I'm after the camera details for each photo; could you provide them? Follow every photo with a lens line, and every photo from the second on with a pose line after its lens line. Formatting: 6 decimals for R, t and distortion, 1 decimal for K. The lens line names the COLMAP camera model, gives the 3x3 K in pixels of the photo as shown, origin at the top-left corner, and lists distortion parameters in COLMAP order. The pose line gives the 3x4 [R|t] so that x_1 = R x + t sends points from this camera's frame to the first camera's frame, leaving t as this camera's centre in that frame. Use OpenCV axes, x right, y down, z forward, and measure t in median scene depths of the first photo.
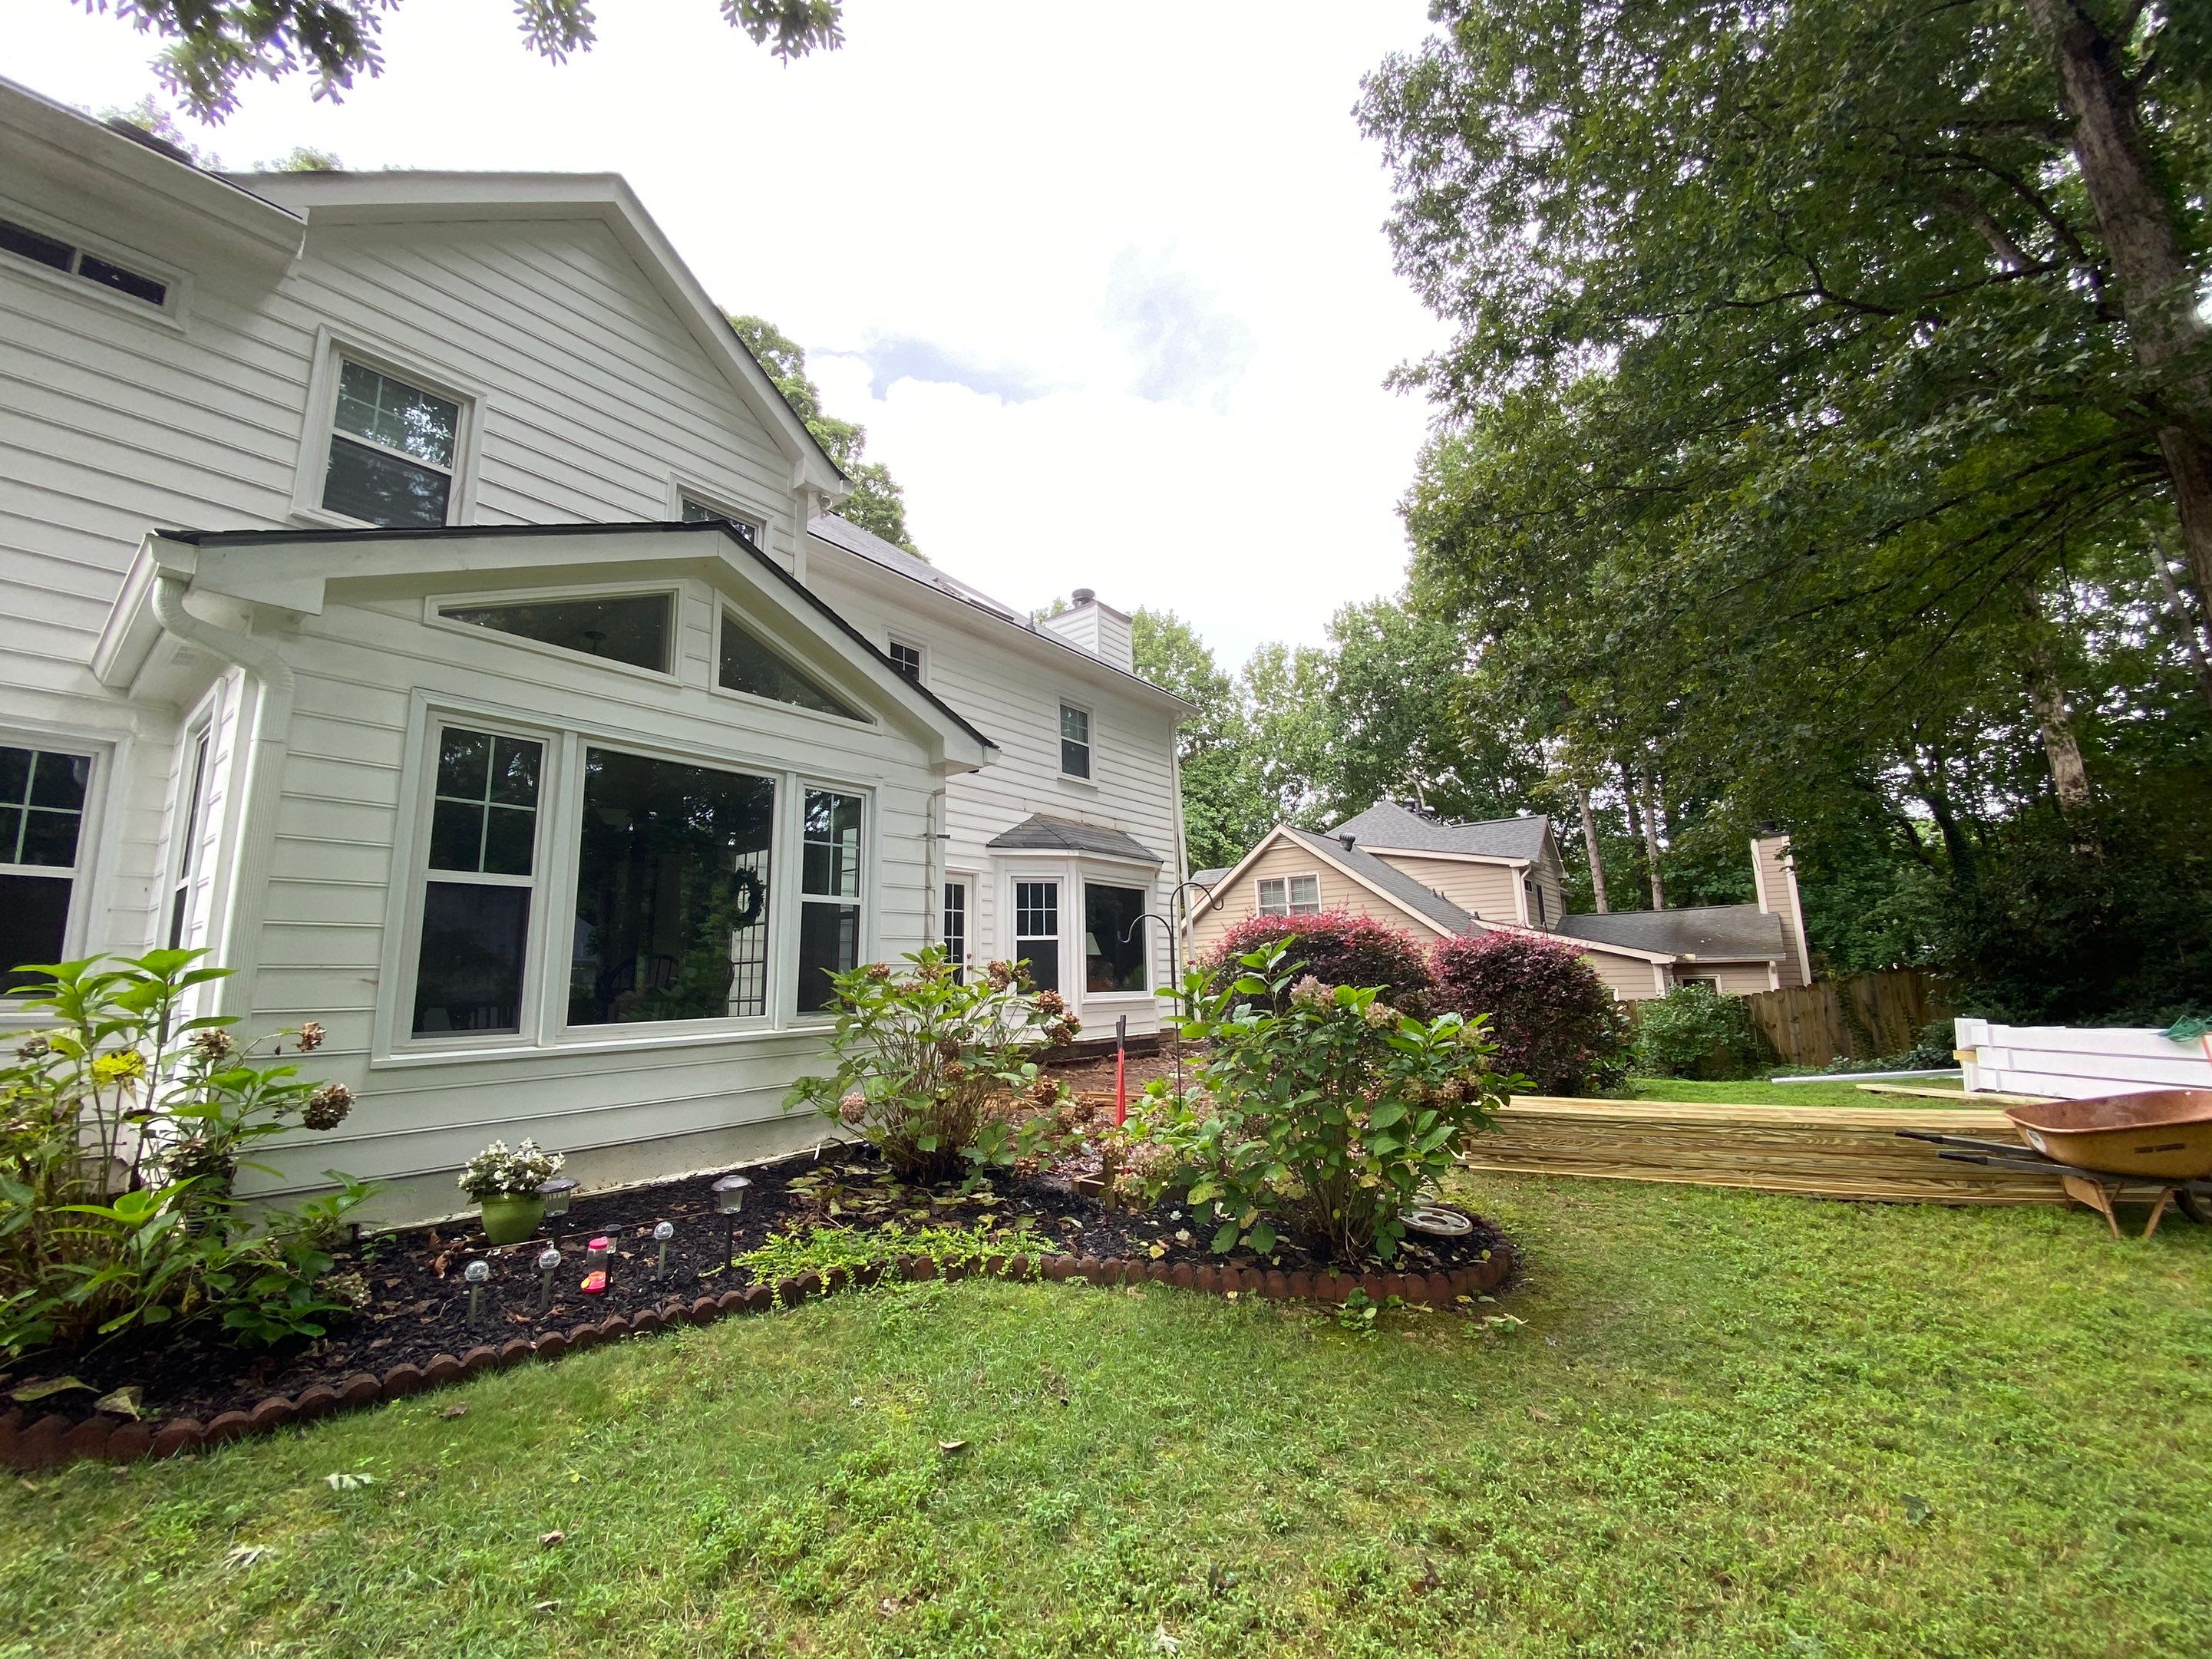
lens RADIAL K [[894.9, 0, 1106.0], [0, 894.9, 829.5], [0, 0, 1]] dist [0.022168, -0.016484]
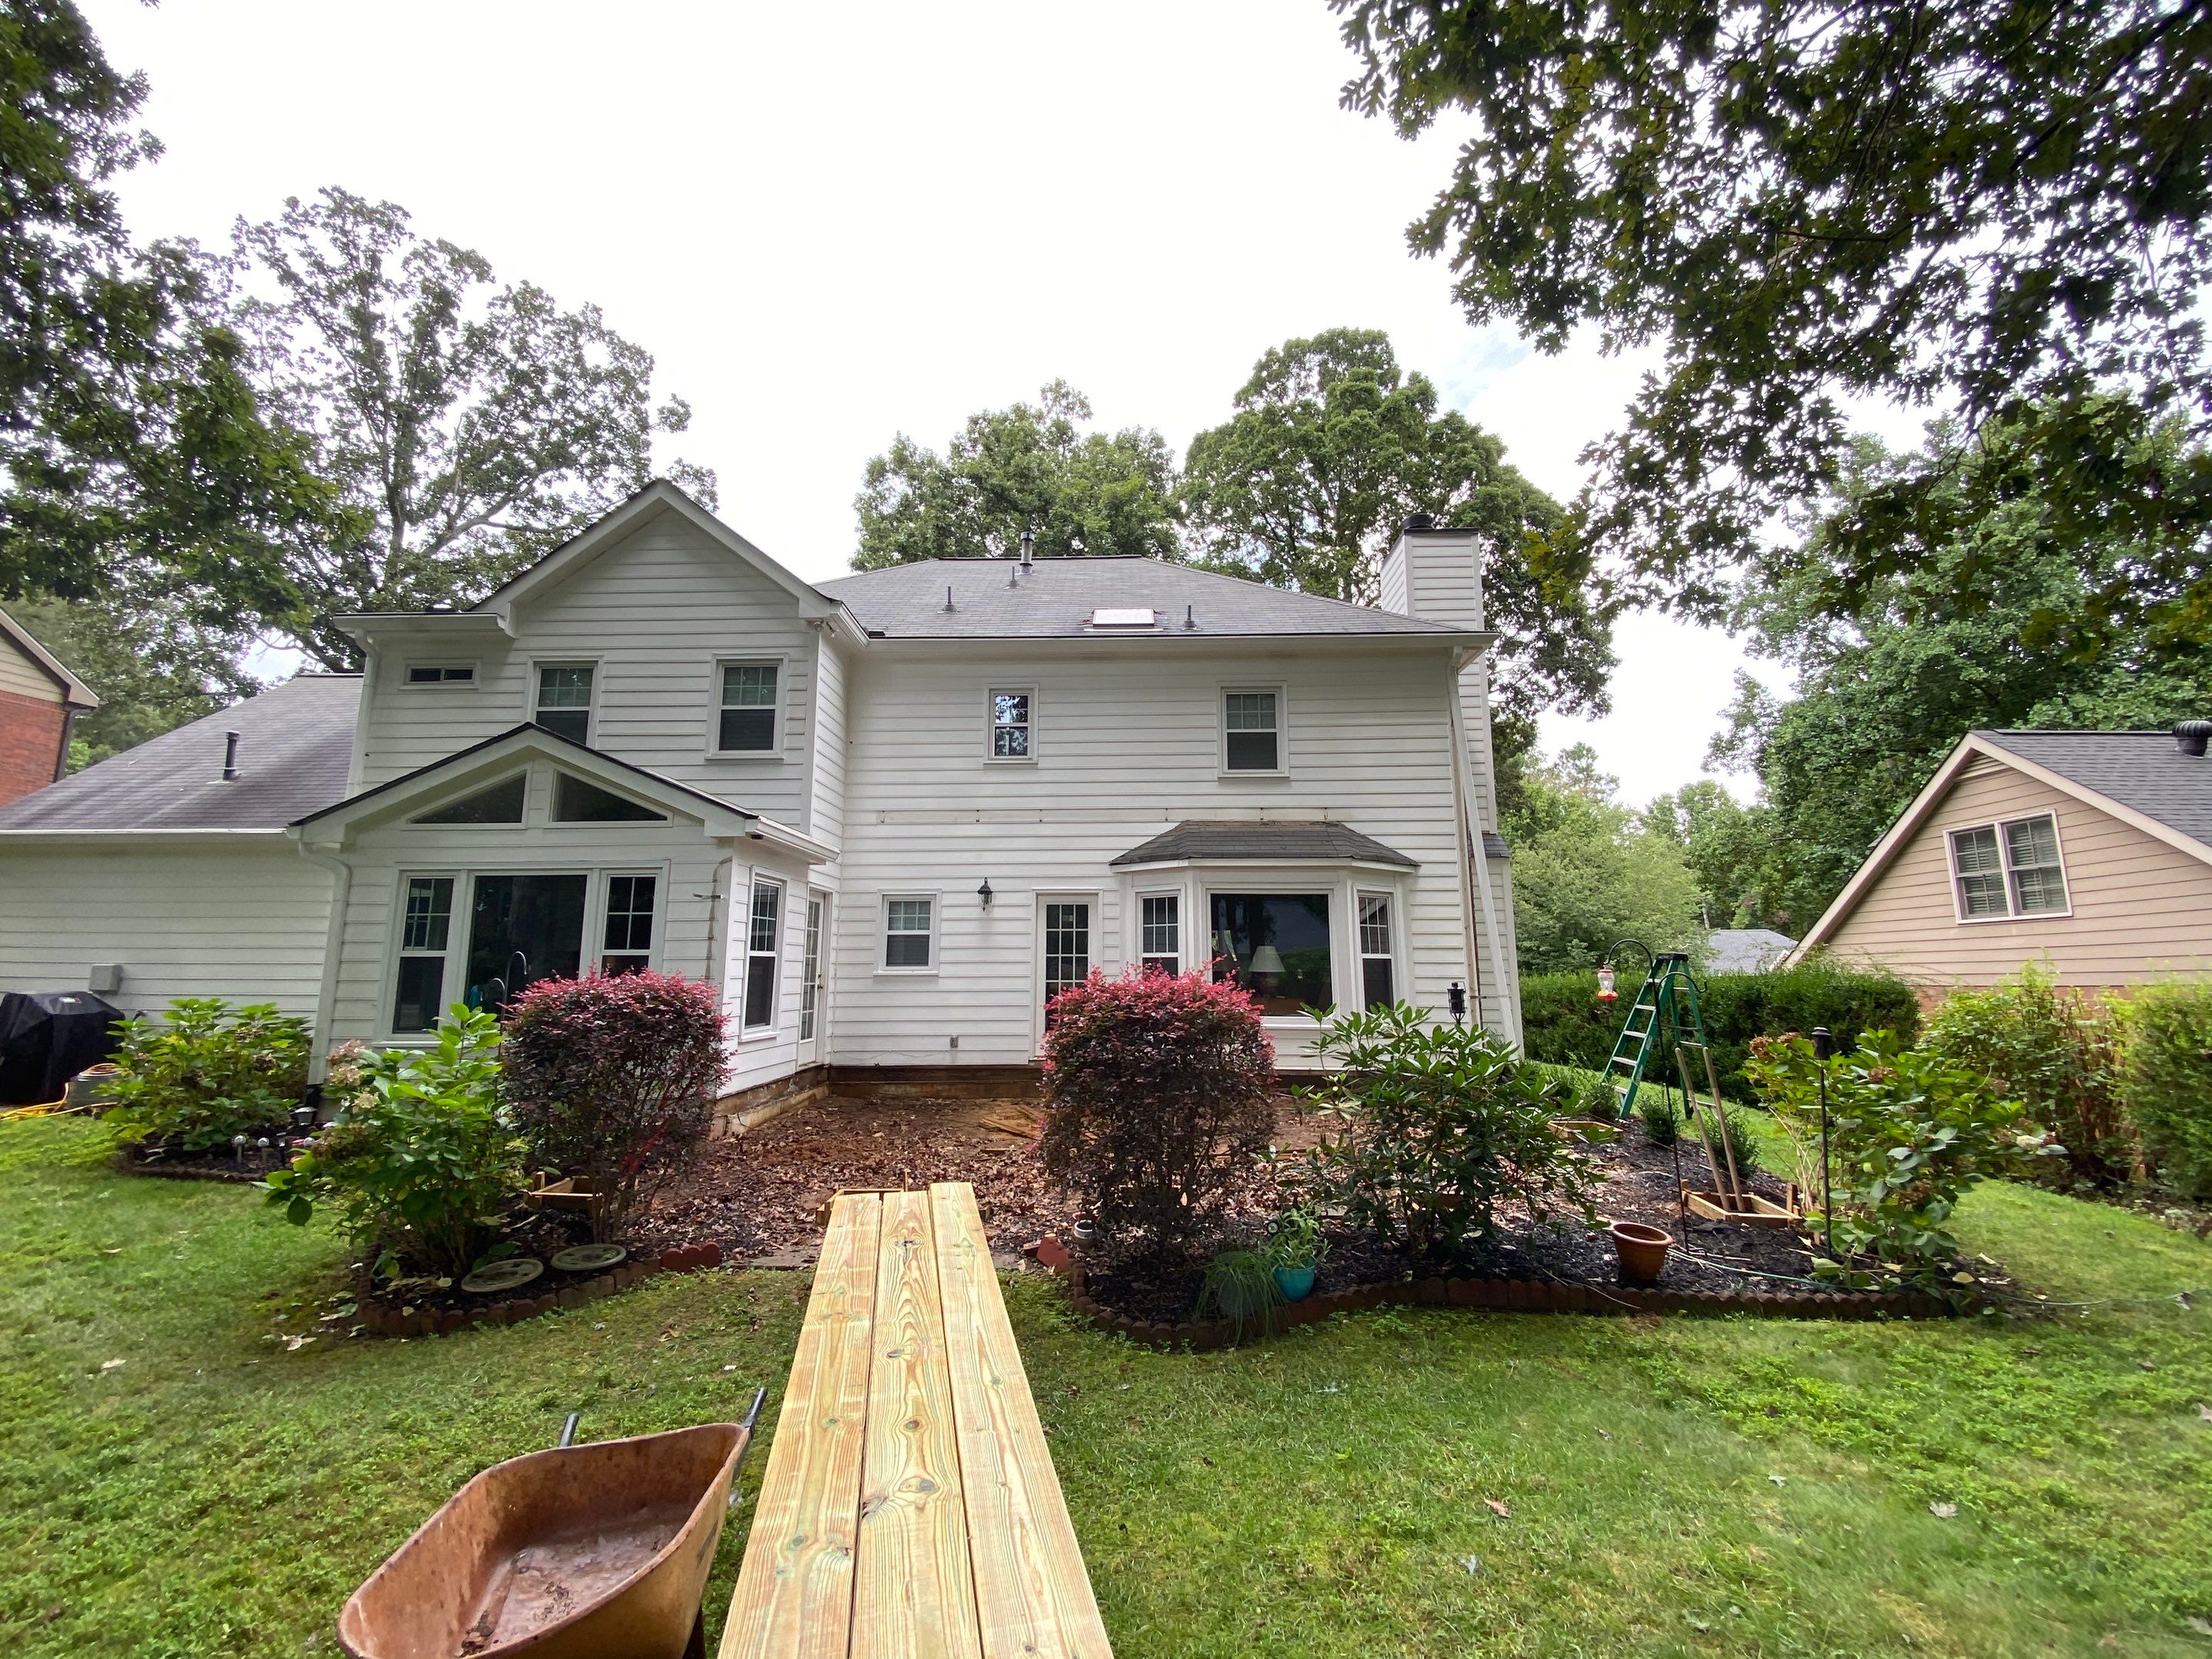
lens RADIAL K [[896.0, 0, 1106.0], [0, 896.0, 829.5], [0, 0, 1]] dist [0.026486, -0.020851]
pose [[0.574349, -0.099385, -0.812555, 0.575336], [0.122606, 0.991850, -0.034652, 0.011878], [0.809377, -0.079721, 0.581853, 0.344515]]
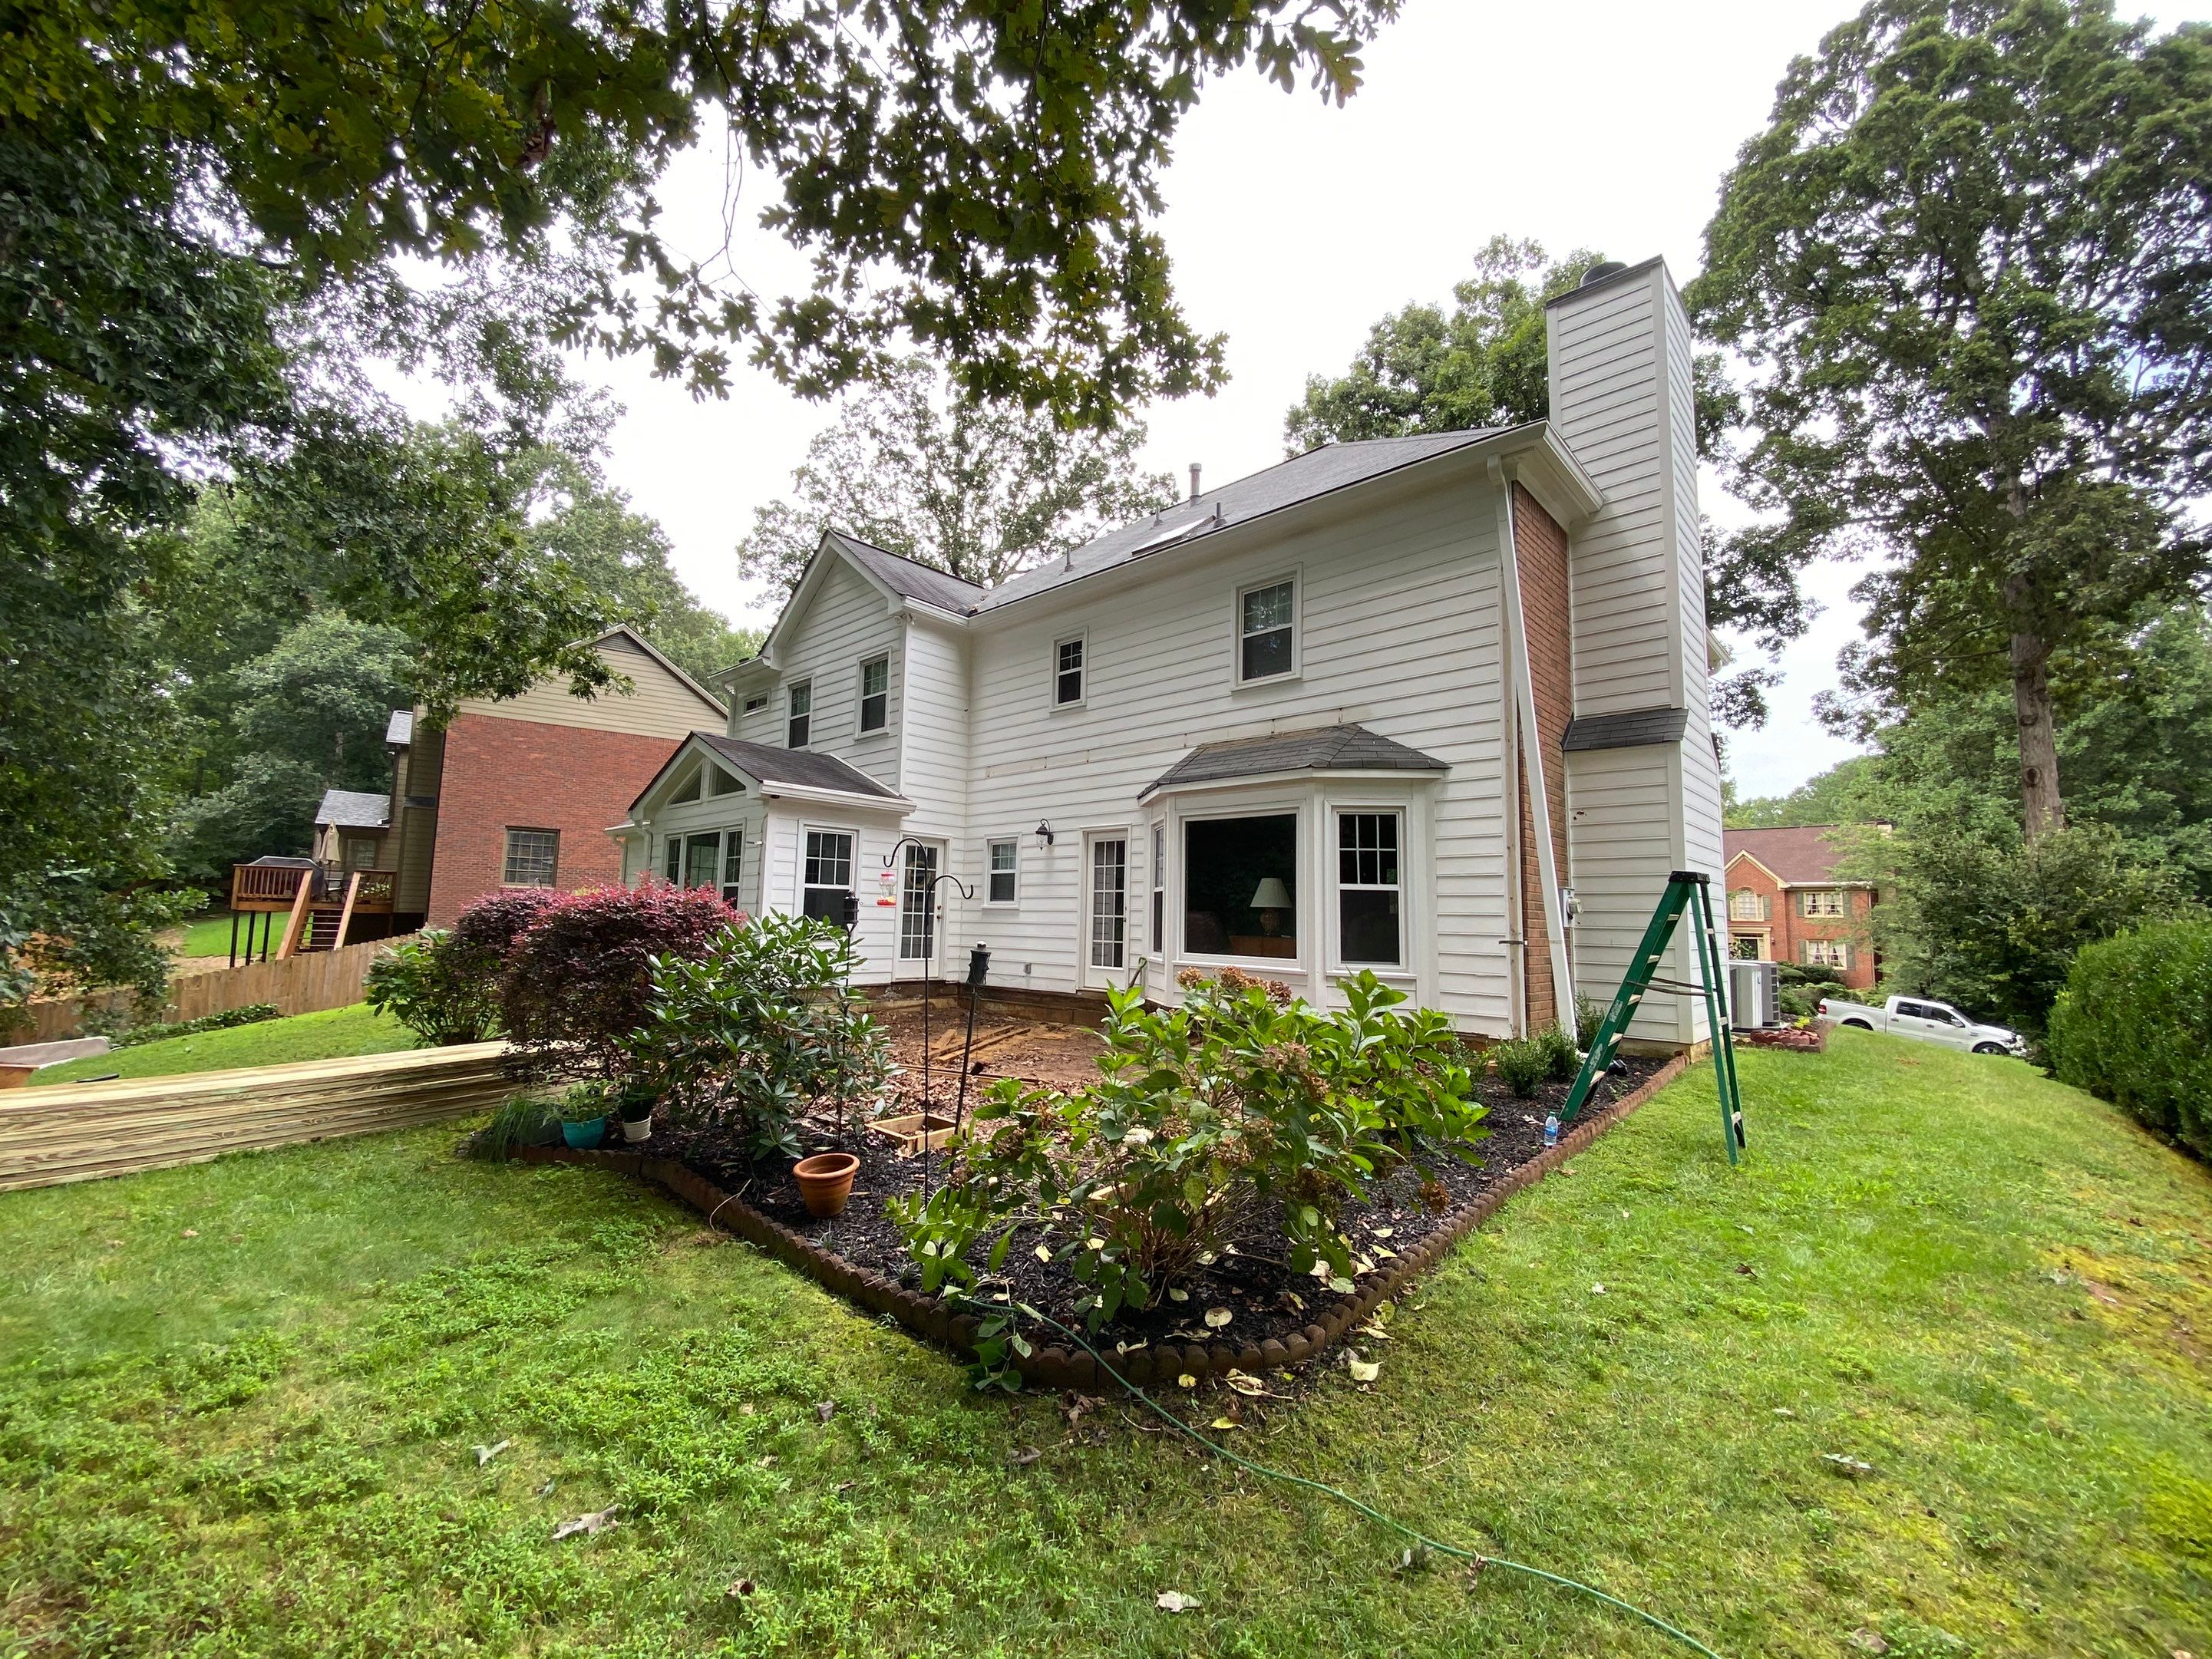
lens RADIAL K [[895.7, 0, 1106.0], [0, 895.7, 829.5], [0, 0, 1]] dist [0.051981, -0.040544]
pose [[-0.118759, -0.078765, -0.989794, 0.705277], [0.148010, 0.984307, -0.096087, 0.118494], [0.981830, -0.157911, -0.105237, 0.886822]]
